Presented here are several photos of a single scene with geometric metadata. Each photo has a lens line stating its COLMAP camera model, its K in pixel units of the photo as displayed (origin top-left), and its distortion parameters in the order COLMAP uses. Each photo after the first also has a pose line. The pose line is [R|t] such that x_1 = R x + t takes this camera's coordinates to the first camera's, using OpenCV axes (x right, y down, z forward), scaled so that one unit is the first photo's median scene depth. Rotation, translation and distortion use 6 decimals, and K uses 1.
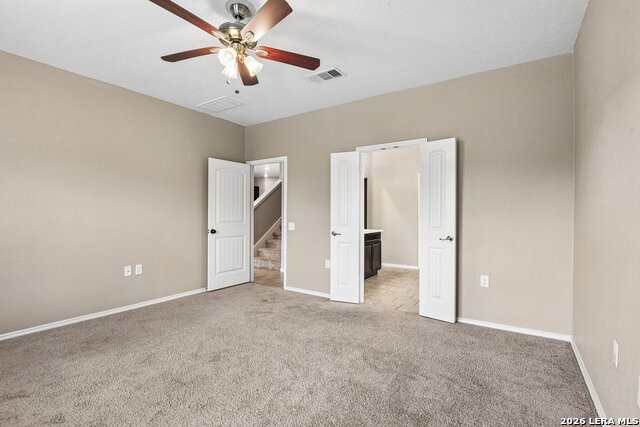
lens RADIAL K [[301.1, 0, 316.1], [0, 301.1, 213.2], [0, 0, 1]] dist [-0.002396, -0.000413]
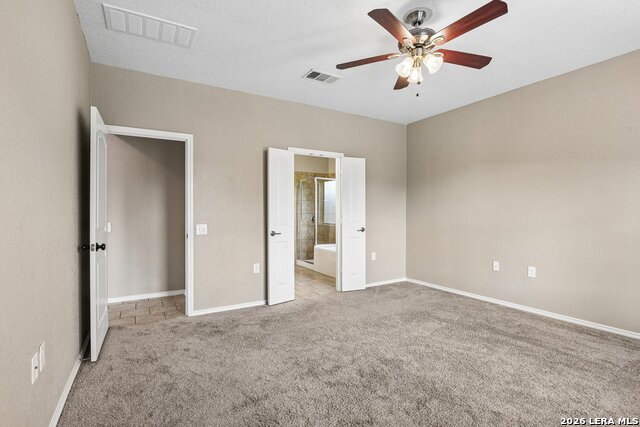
lens RADIAL K [[301.1, 0, 316.1], [0, 301.1, 213.2], [0, 0, 1]] dist [-0.002396, -0.000413]
pose [[0.423533, -0.007205, 0.905852, -0.804764], [-0.001265, 0.999963, 0.008545, -0.004728], [-0.905880, -0.004764, 0.423508, 0.524877]]
